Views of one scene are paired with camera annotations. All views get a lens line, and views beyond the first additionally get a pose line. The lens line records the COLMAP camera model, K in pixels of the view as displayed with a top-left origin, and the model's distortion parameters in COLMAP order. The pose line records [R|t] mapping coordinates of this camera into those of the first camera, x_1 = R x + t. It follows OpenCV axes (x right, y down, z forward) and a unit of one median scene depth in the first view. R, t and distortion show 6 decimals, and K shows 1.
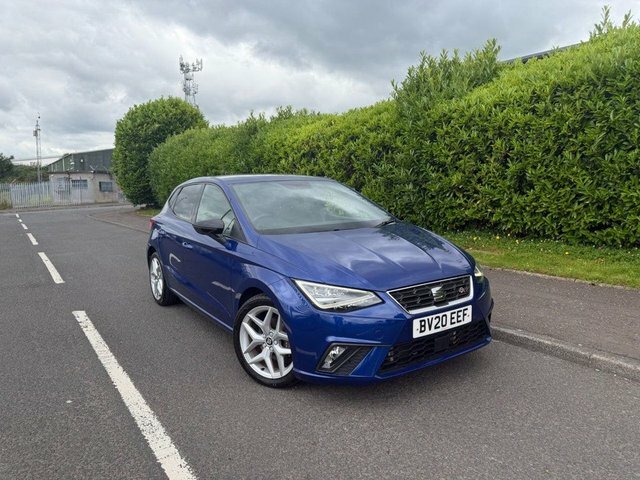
lens RADIAL K [[451.9, 0, 320.0], [0, 451.9, 240.0], [0, 0, 1]] dist [0.047705, -0.069280]
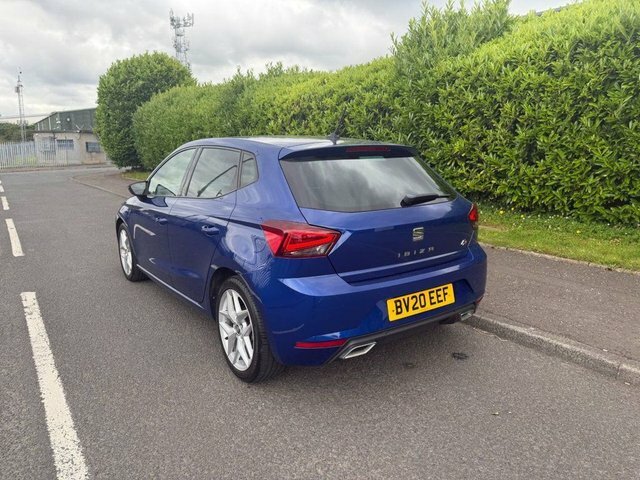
lens RADIAL K [[450.7, 0, 320.0], [0, 450.7, 240.0], [0, 0, 1]] dist [0.008638, -0.009832]
pose [[0.999835, 0.013801, 0.011800, 0.015002], [-0.014695, 0.996738, 0.079360, -0.015418], [-0.010667, -0.079521, 0.996776, 0.091808]]
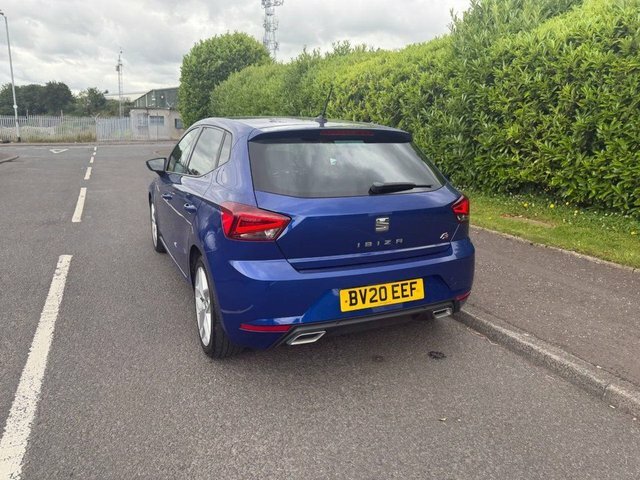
lens RADIAL K [[452.3, 0, 322.5], [0, 452.3, 240.6], [0, 0, 1]] dist [0.001241, -0.003665]
pose [[0.983926, 0.081277, -0.159011, 0.108819], [-0.061332, 0.990062, 0.126551, -0.021010], [0.167717, -0.114765, 0.979132, 0.104794]]
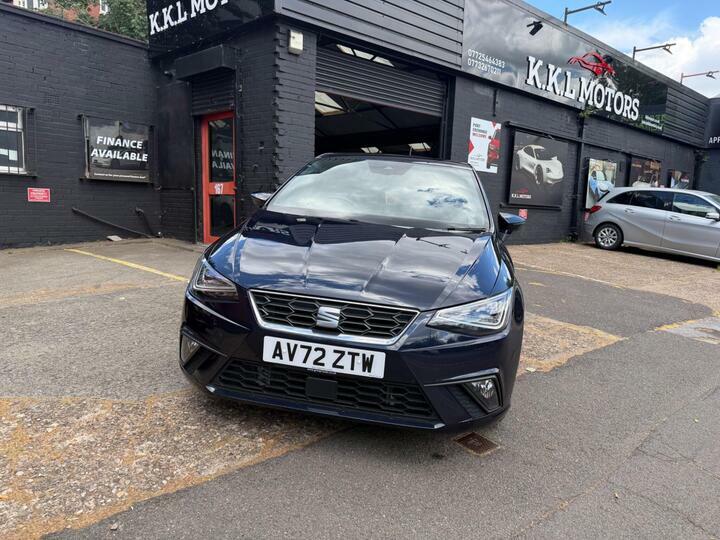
lens RADIAL K [[508.4, 0, 360.0], [0, 508.4, 270.0], [0, 0, 1]] dist [0.047705, -0.069280]
pose [[0.708837, 0.210563, -0.673211, 0.323363], [-0.188931, 0.976209, 0.106404, -0.016244], [0.679599, 0.051767, 0.731755, 0.192493]]
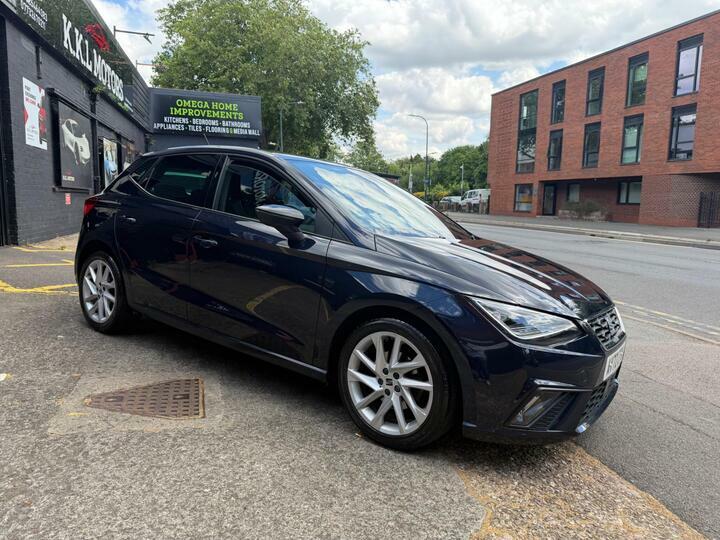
lens RADIAL K [[508.9, 0, 362.8], [0, 508.9, 270.6], [0, 0, 1]] dist [0.001241, -0.003665]
pose [[0.930750, 0.081947, 0.356357, -0.198654], [-0.084601, 0.996381, -0.008160, 0.026291], [-0.355736, -0.022553, 0.934314, 0.125469]]
